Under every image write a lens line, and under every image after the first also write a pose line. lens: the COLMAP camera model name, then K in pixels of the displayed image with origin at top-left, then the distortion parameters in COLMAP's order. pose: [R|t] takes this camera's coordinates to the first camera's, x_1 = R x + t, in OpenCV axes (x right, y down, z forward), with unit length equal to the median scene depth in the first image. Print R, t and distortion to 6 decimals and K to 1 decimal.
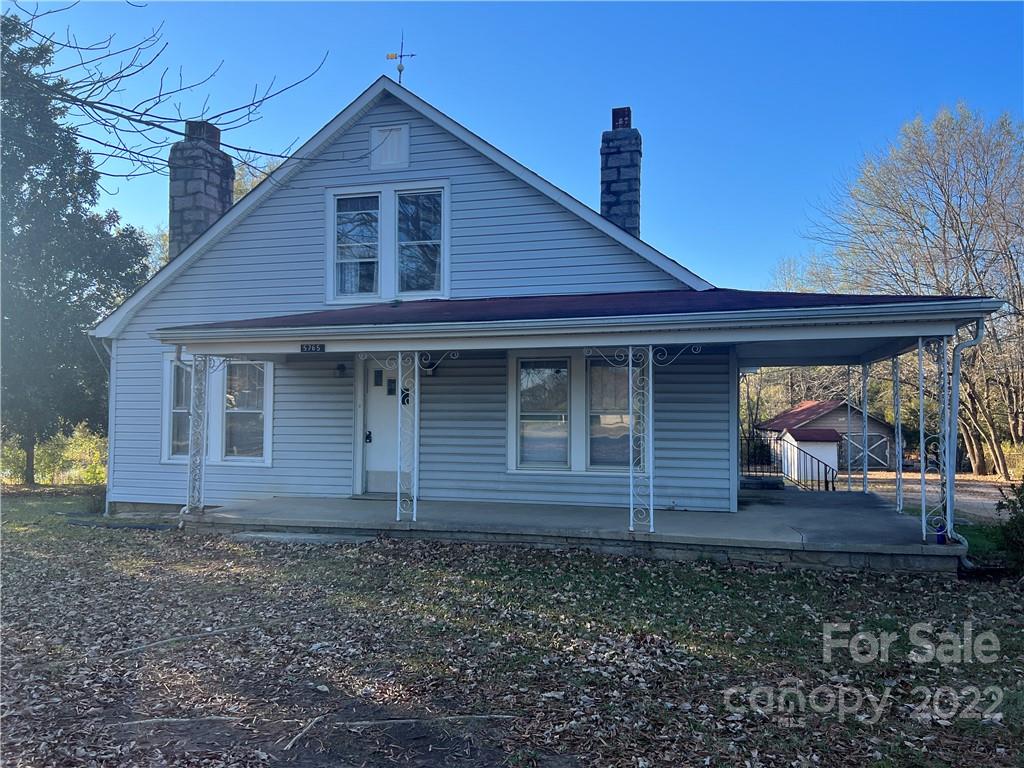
lens RADIAL K [[774.1, 0, 511.8], [0, 774.1, 387.4], [0, 0, 1]] dist [0.043371, -0.017231]
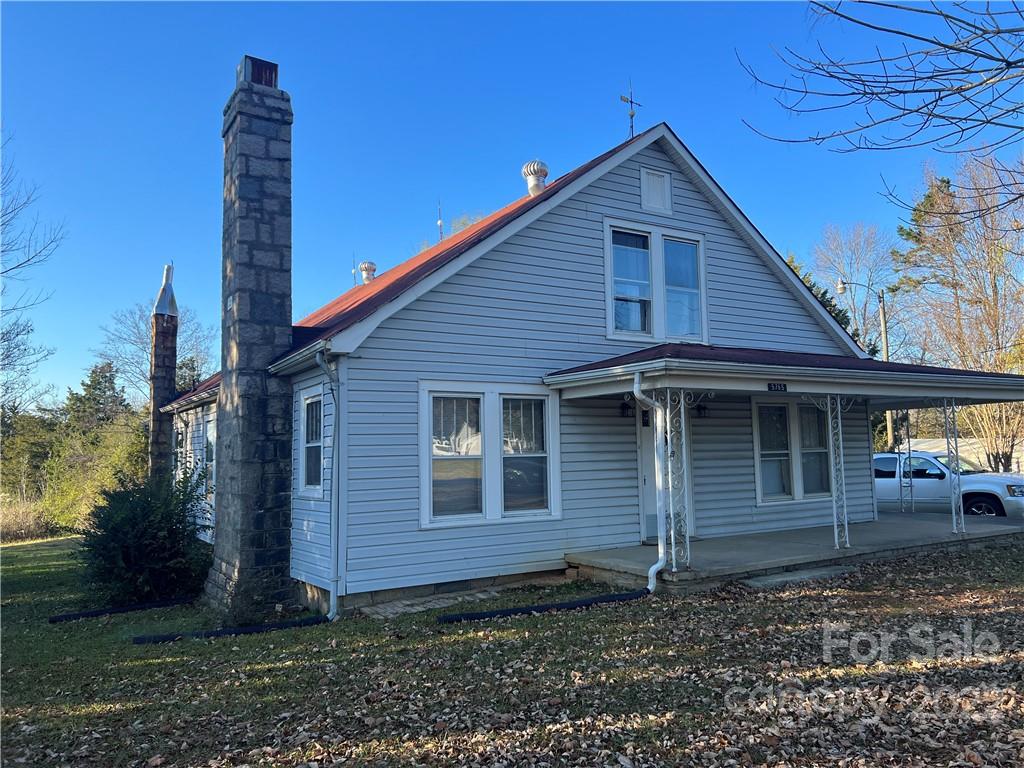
lens RADIAL K [[774.1, 0, 520.3], [0, 774.1, 383.9], [0, 0, 1]] dist [0.043371, -0.017231]
pose [[0.664908, 0.051651, 0.745137, -0.997430], [0.000962, 0.997546, -0.070006, 0.012555], [-0.746925, 0.047264, 0.663226, 0.462035]]
